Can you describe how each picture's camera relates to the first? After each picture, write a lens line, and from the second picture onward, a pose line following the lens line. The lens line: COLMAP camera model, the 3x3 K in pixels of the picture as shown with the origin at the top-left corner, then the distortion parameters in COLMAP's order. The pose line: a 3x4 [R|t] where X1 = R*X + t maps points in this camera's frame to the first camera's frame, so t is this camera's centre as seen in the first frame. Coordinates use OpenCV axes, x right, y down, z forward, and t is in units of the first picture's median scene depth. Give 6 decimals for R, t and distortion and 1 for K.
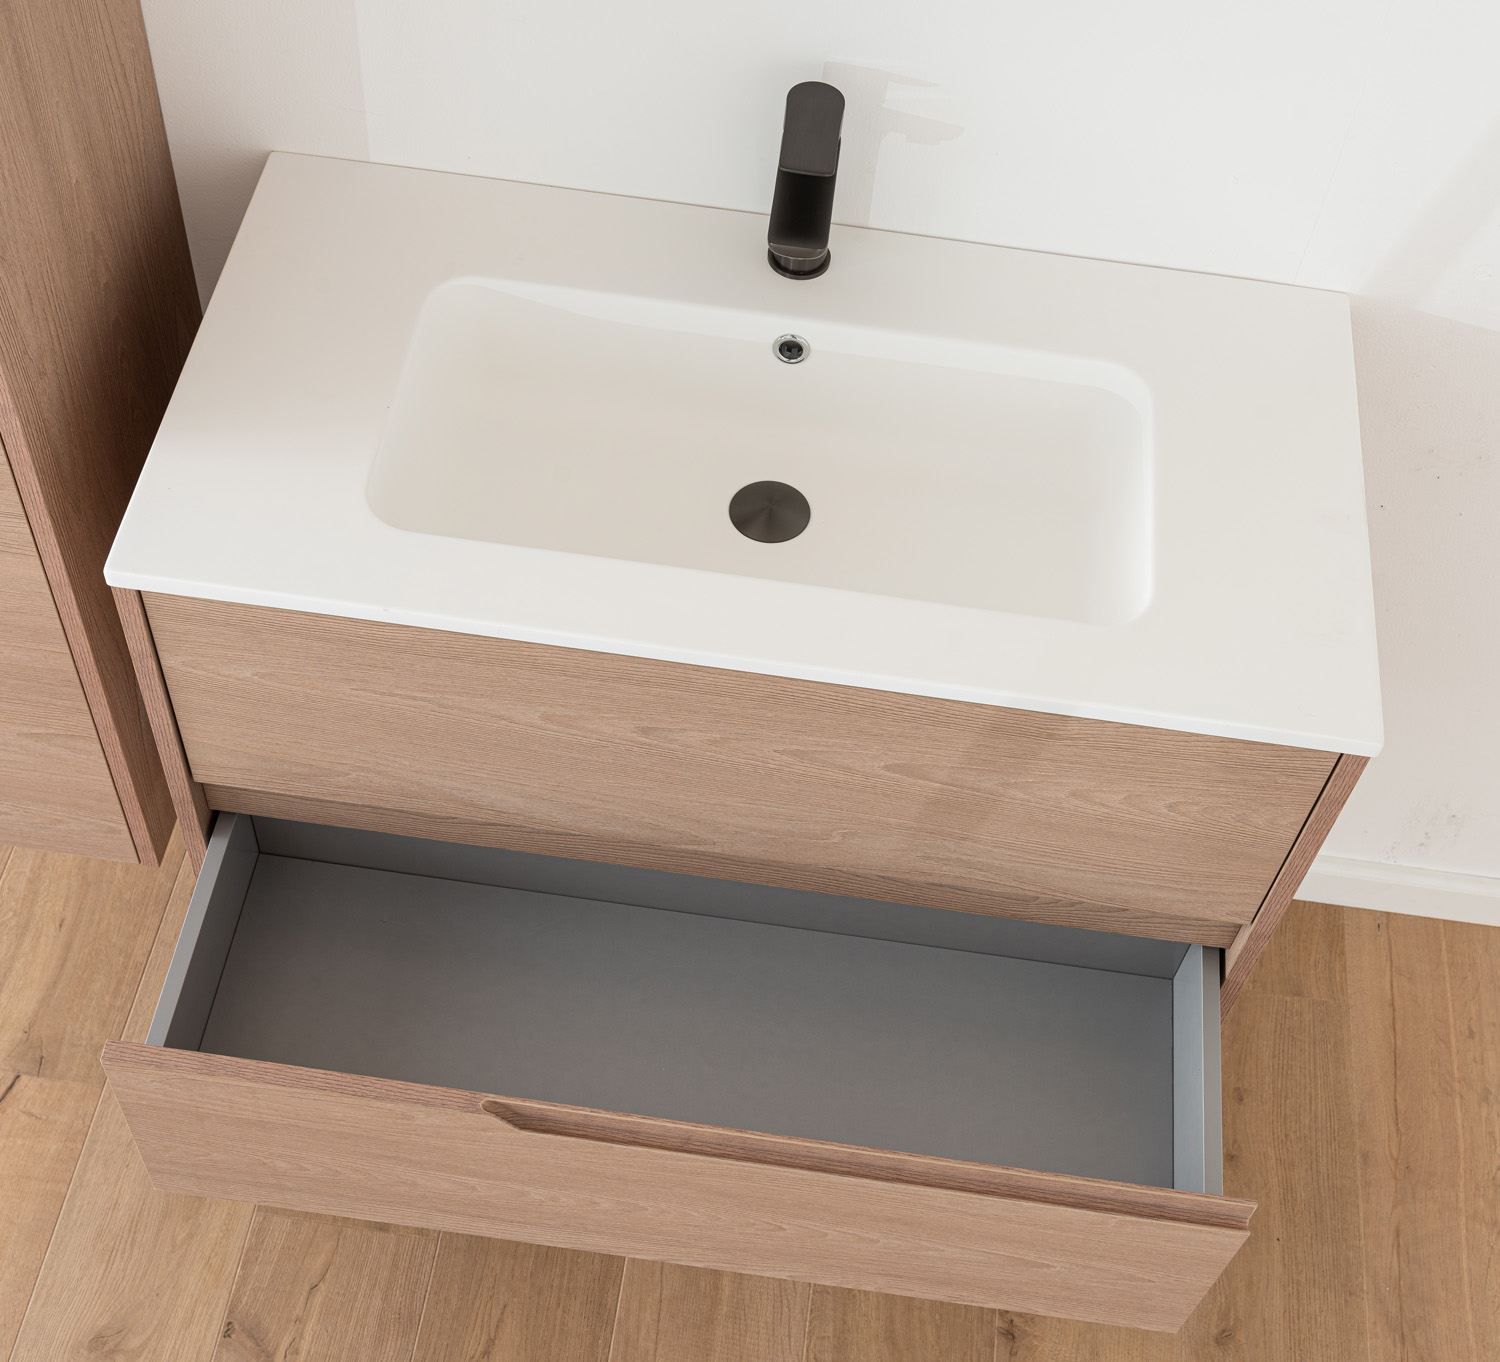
lens RADIAL K [[2063.1, 0, 750.0], [0, 2063.1, 681.0], [0, 0, 1]] dist [-0.008171, 0.059300]
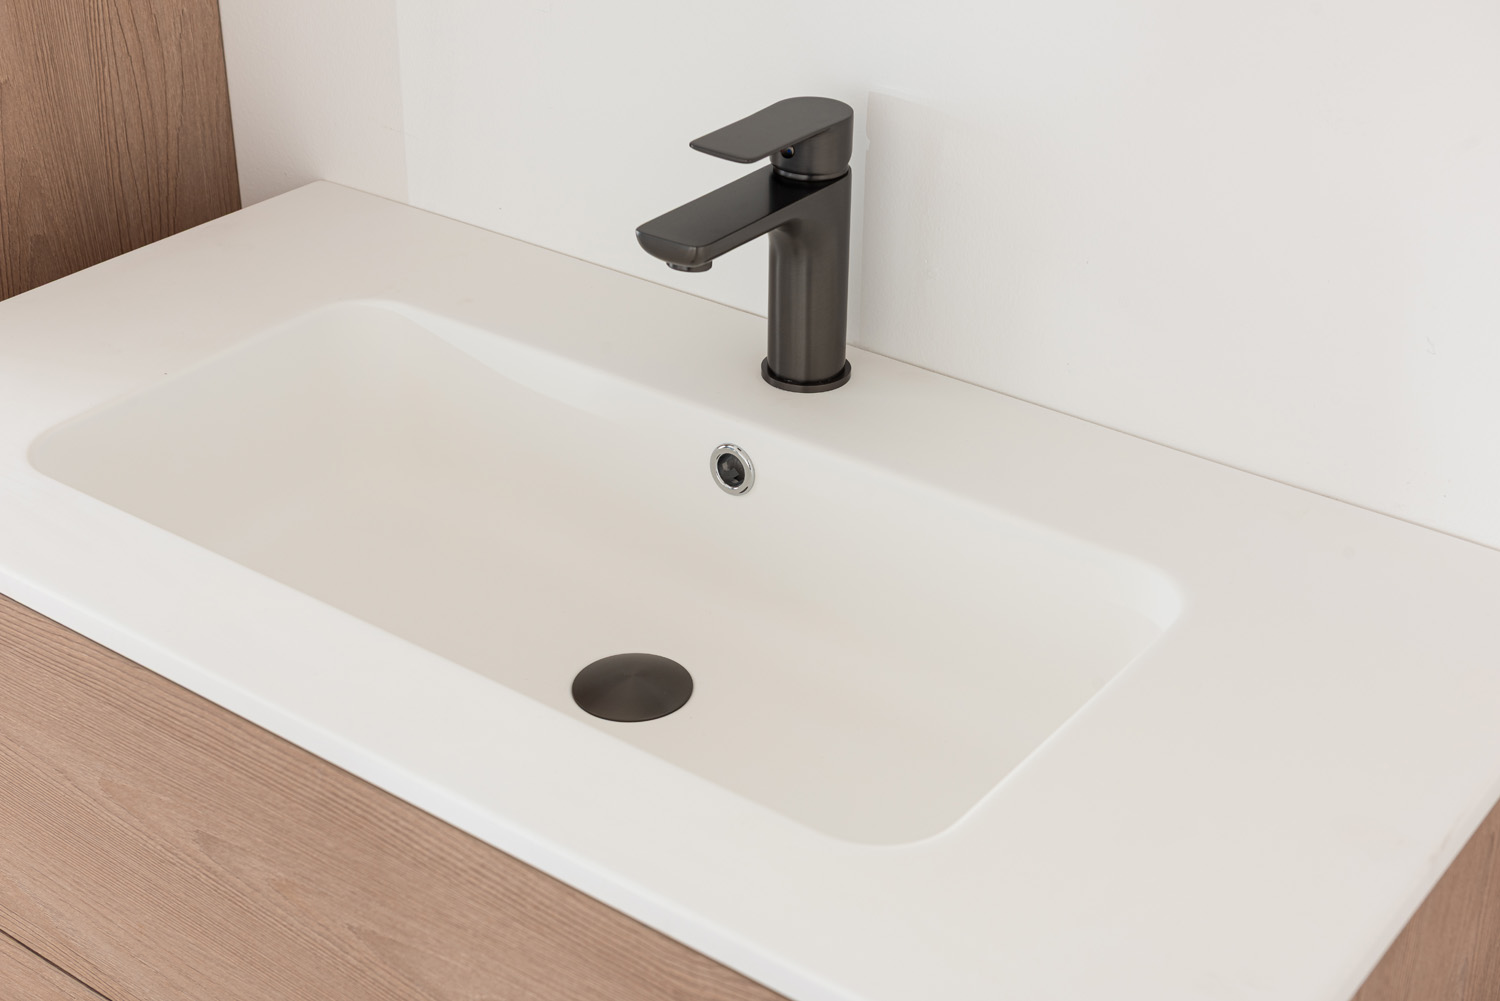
lens RADIAL K [[2208.6, 0, 750.0], [0, 2208.6, 500.5], [0, 0, 1]] dist [-0.013465, 0.086121]
pose [[0.864739, 0.191534, -0.464263, 0.378551], [-0.371731, 0.865696, -0.335241, 0.095171], [0.337701, 0.462477, 0.819801, 0.413403]]
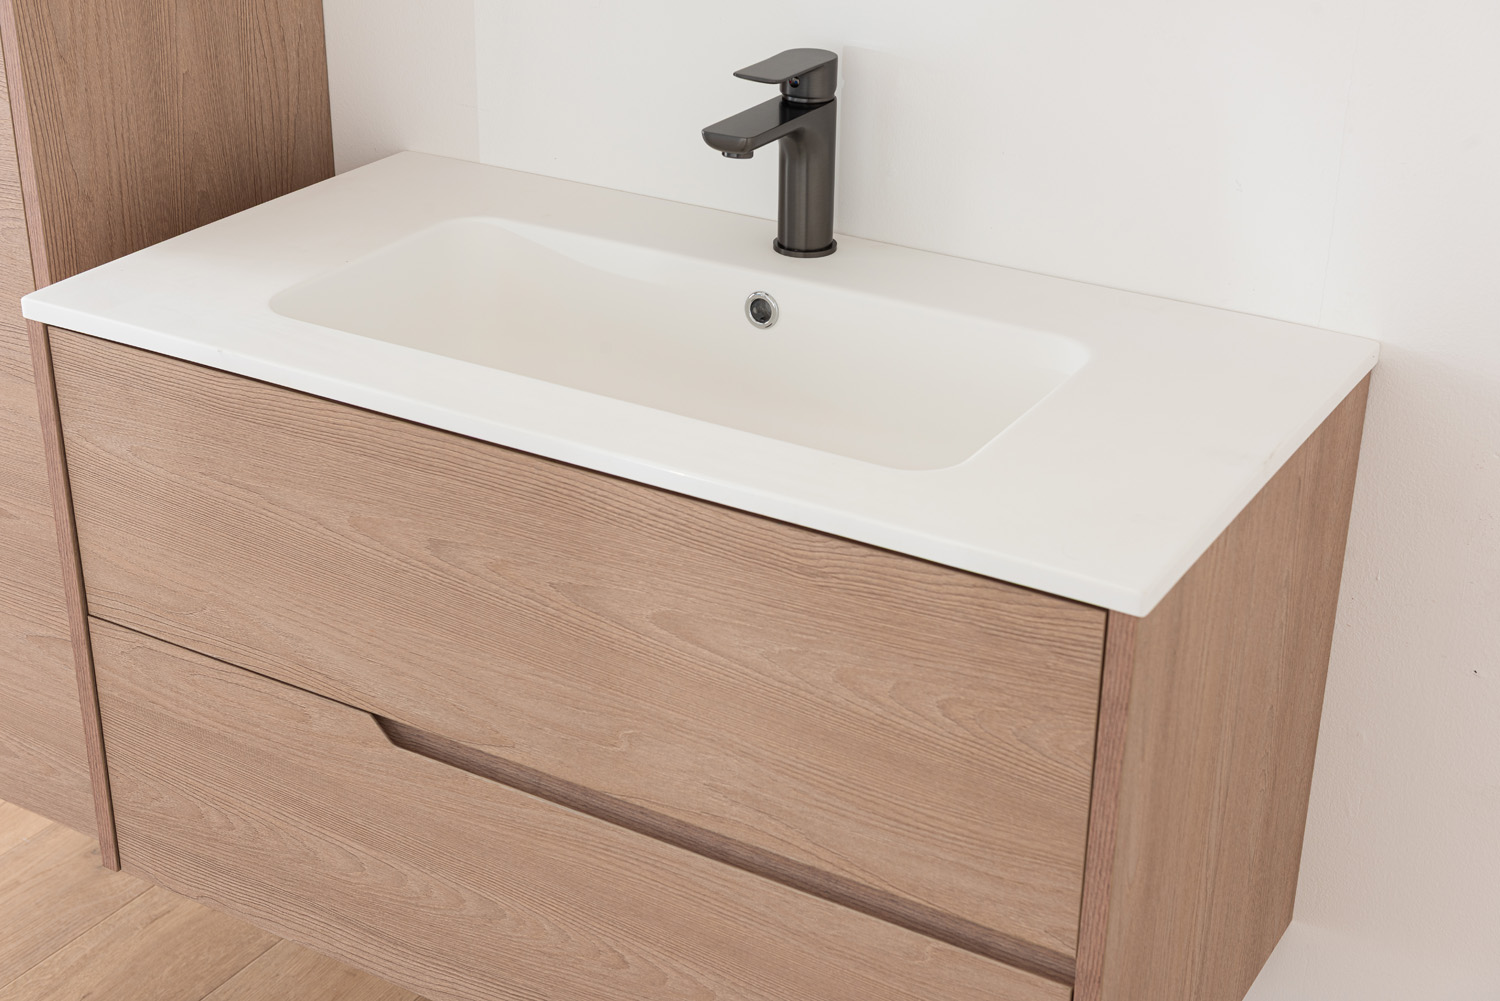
lens RADIAL K [[2208.6, 0, 750.0], [0, 2208.6, 500.5], [0, 0, 1]] dist [-0.013465, 0.086121]
pose [[0.912093, 0.122140, -0.391367, 0.445853], [-0.296091, 0.856516, -0.422742, 0.368612], [0.283578, 0.501460, 0.817387, 0.195230]]
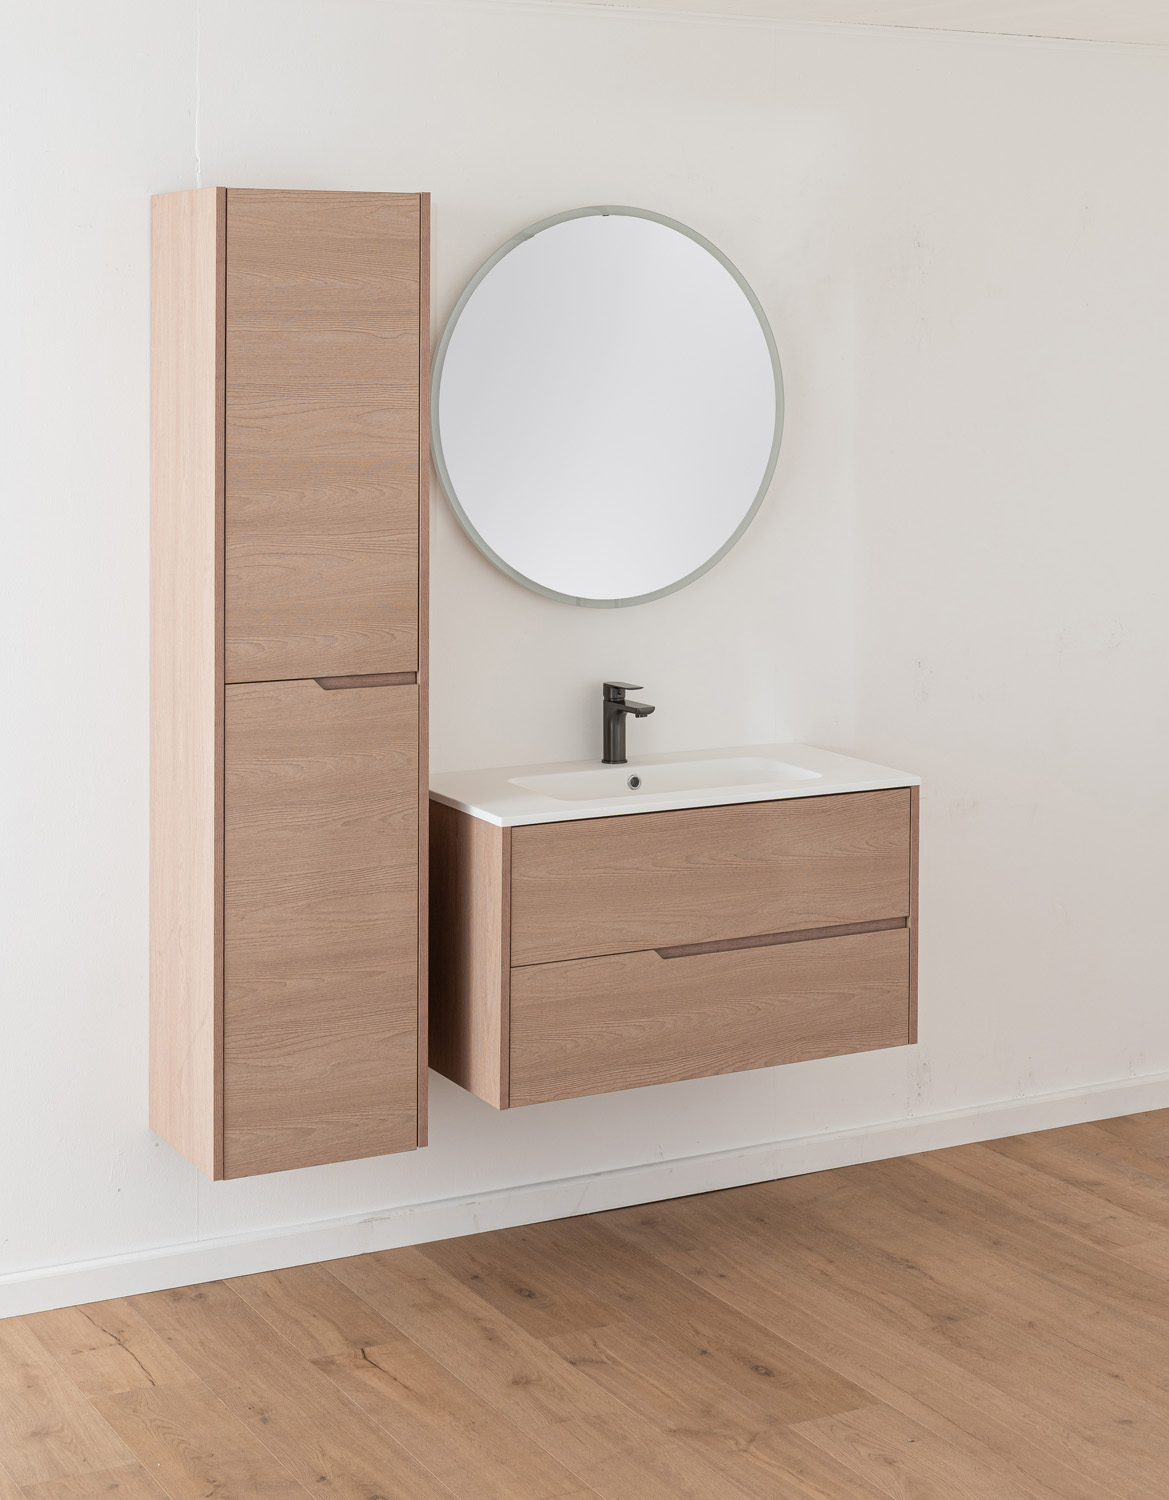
lens RADIAL K [[2589.6, 0, 584.5], [0, 2589.6, 750.0], [0, 0, 1]] dist [-0.003892, -0.037423]
pose [[0.805387, -0.156334, 0.571761, -1.772833], [0.507706, 0.679768, -0.529292, 1.408664], [-0.305918, 0.716572, 0.626848, -0.914462]]
